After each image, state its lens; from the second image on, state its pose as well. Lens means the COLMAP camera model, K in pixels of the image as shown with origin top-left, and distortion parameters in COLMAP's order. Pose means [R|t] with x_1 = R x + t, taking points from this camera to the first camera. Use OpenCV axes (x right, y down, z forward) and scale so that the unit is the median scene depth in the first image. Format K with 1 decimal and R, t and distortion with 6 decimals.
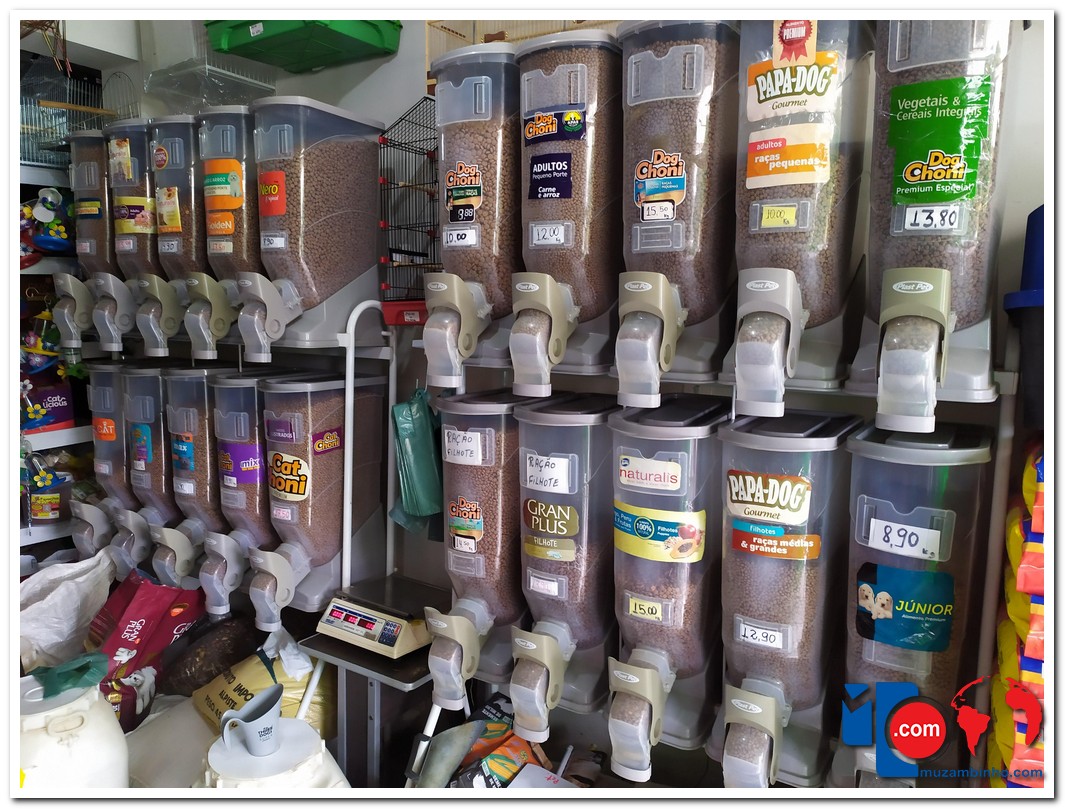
lens RADIAL K [[756.9, 0, 533.0], [0, 756.9, 408.0], [0, 0, 1]] dist [0.044828, -0.031597]
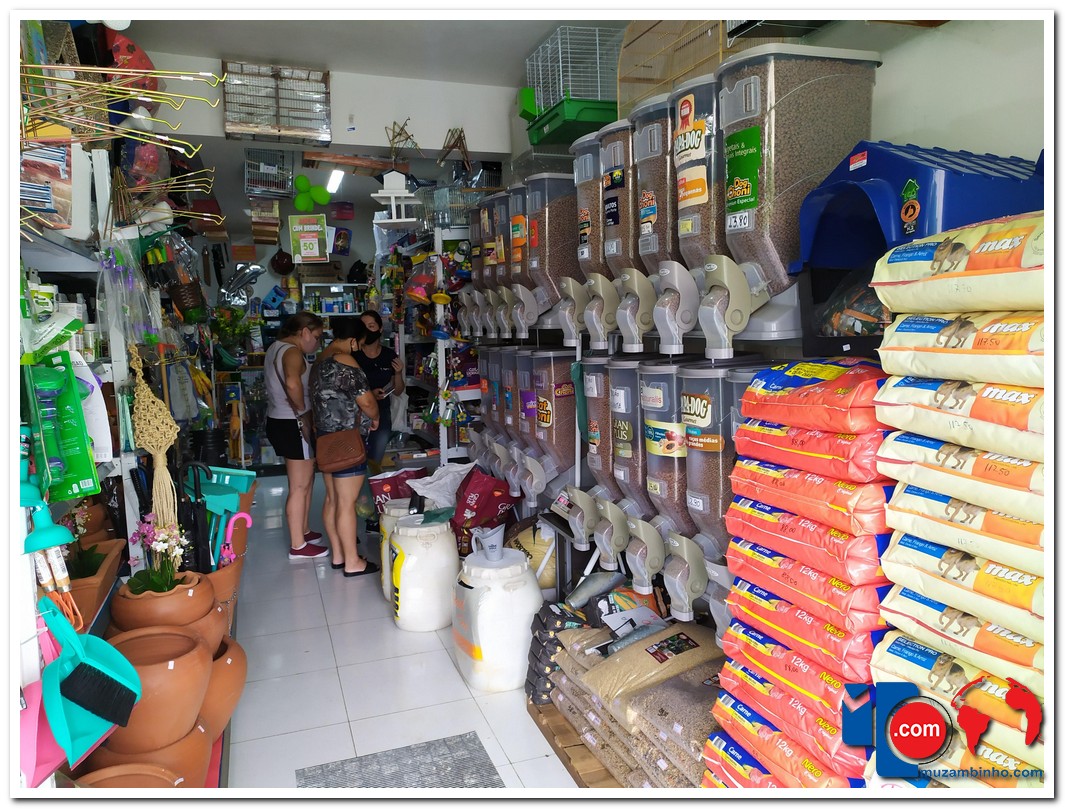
lens RADIAL K [[756.9, 0, 531.1], [0, 756.9, 401.9], [0, 0, 1]] dist [0.044828, -0.031597]
pose [[0.786519, 0.023394, -0.617123, 0.784855], [-0.028109, 0.999603, 0.002068, 0.085359], [0.616926, 0.015720, 0.786864, -0.313854]]
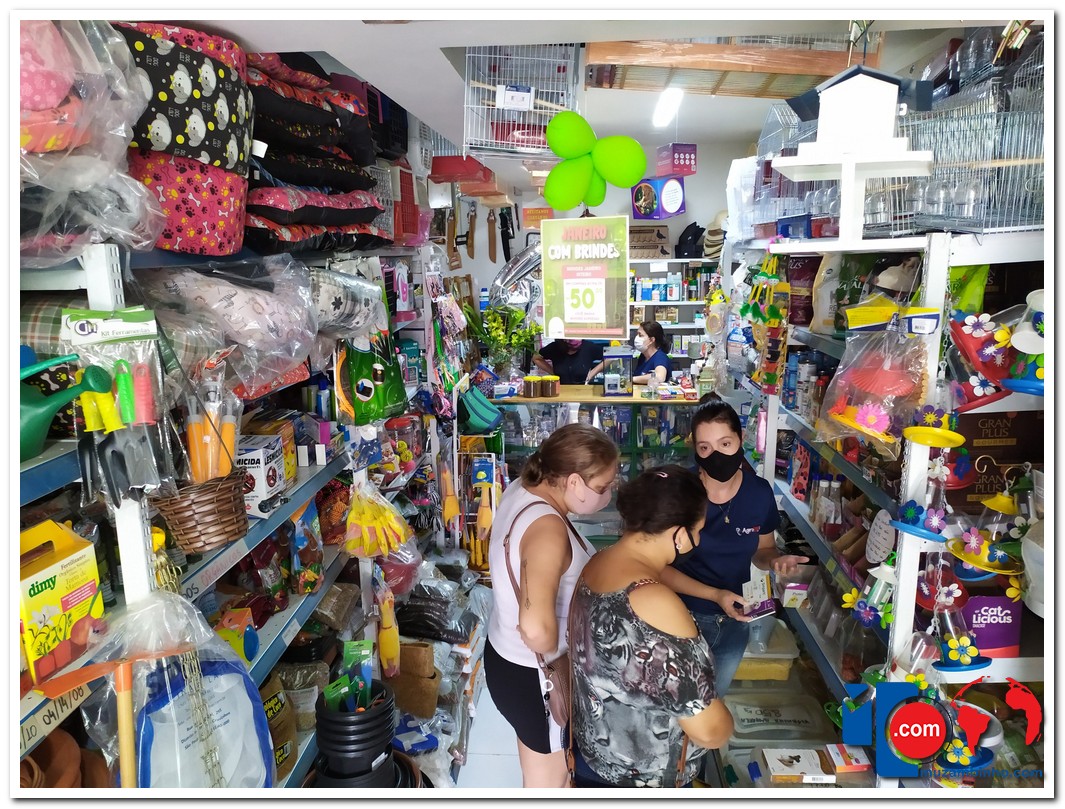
lens RADIAL K [[756.9, 0, 533.0], [0, 756.9, 408.4], [0, 0, 1]] dist [0.044828, -0.031597]
pose [[0.473881, 0.145691, -0.868453, -0.495422], [-0.072165, 0.989326, 0.126591, -0.372402], [0.877627, 0.002683, 0.479336, 0.659175]]
